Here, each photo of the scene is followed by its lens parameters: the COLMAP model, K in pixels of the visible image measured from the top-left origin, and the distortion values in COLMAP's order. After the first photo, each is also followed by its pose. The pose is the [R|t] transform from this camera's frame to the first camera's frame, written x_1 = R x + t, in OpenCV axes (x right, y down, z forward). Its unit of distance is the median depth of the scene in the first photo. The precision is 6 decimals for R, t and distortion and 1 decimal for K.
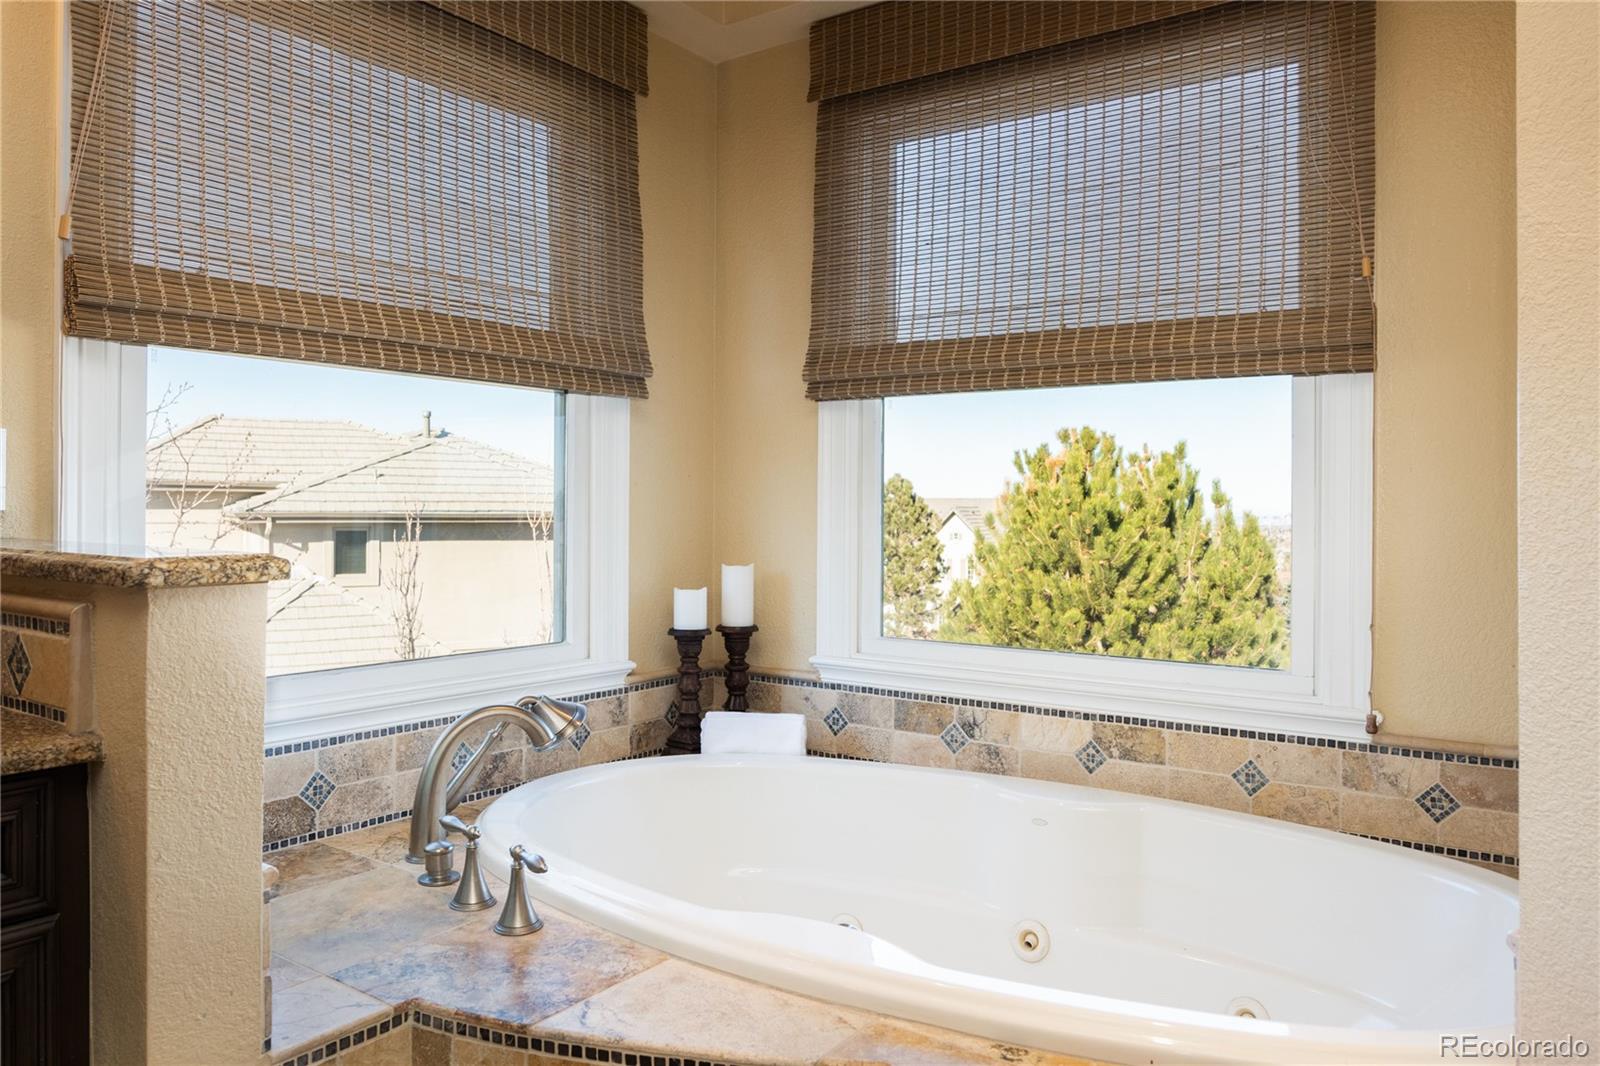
lens RADIAL K [[1115.0, 0, 806.9], [0, 1115.0, 524.3], [0, 0, 1]] dist [-0.007137, 0.000716]
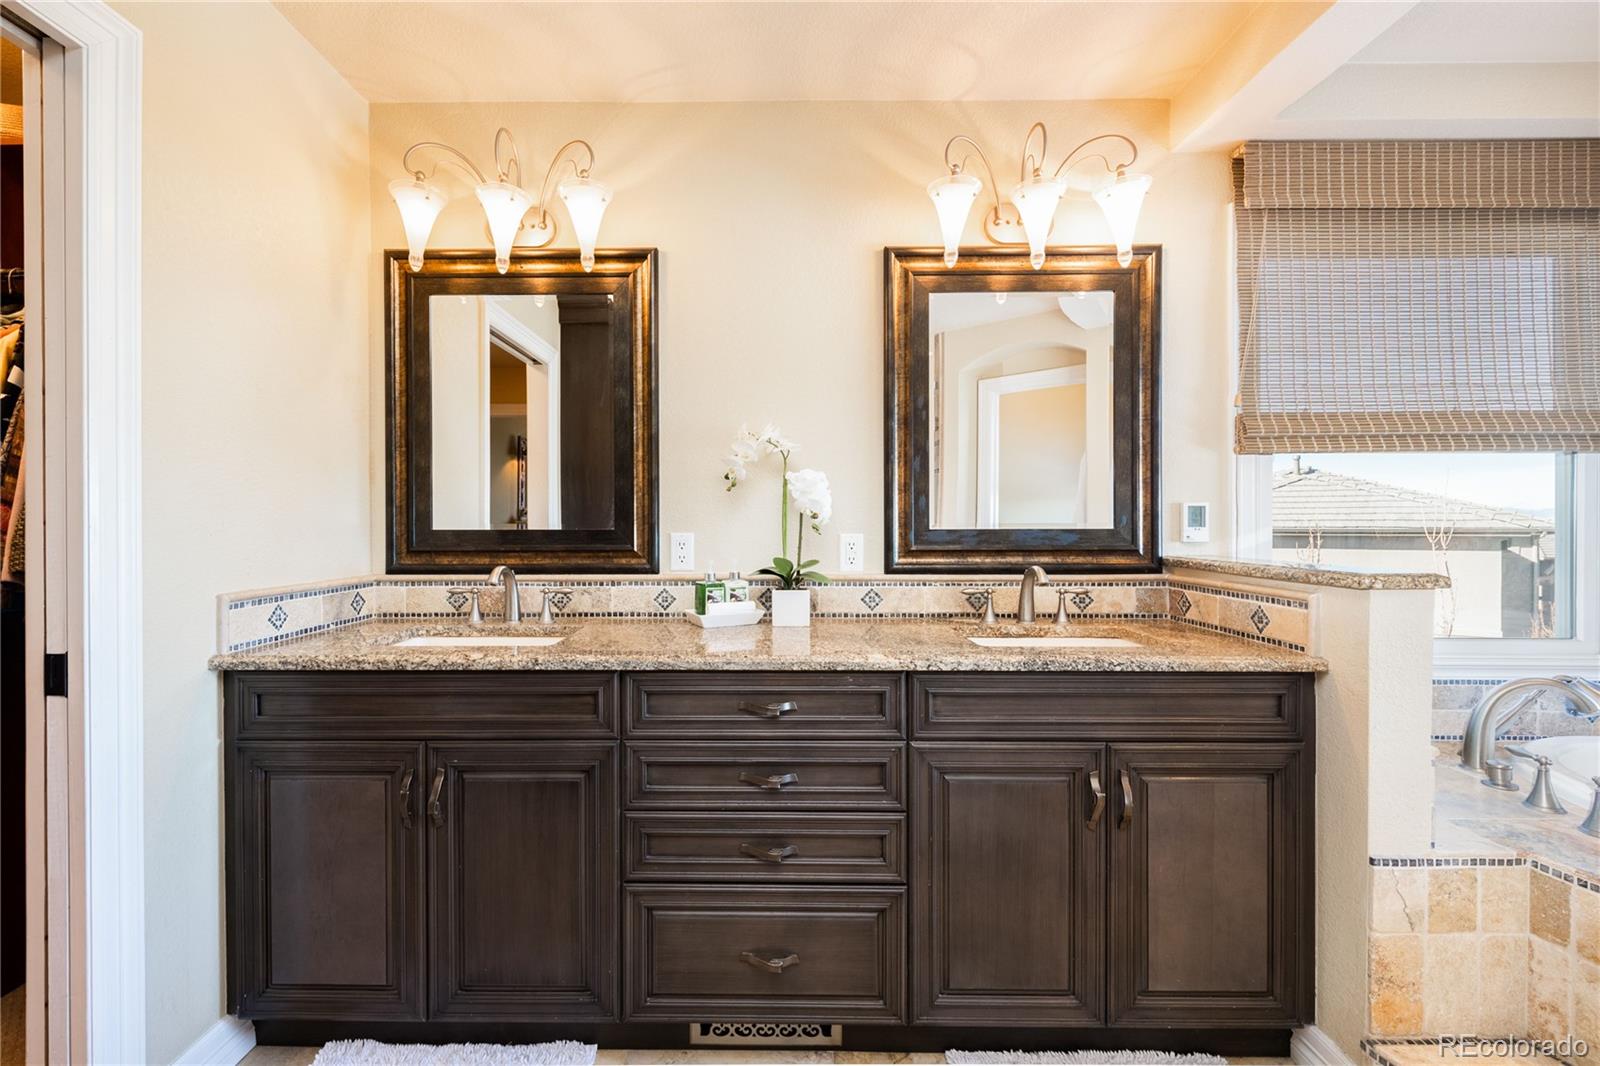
lens RADIAL K [[685.2, 0, 785.6], [0, 685.2, 529.3], [0, 0, 1]] dist [-0.001950, 0.001445]
pose [[0.574234, -0.001857, -0.818689, -0.116713], [-0.004705, 0.999973, -0.005568, -0.022643], [0.818678, 0.007049, 0.574210, -0.334218]]
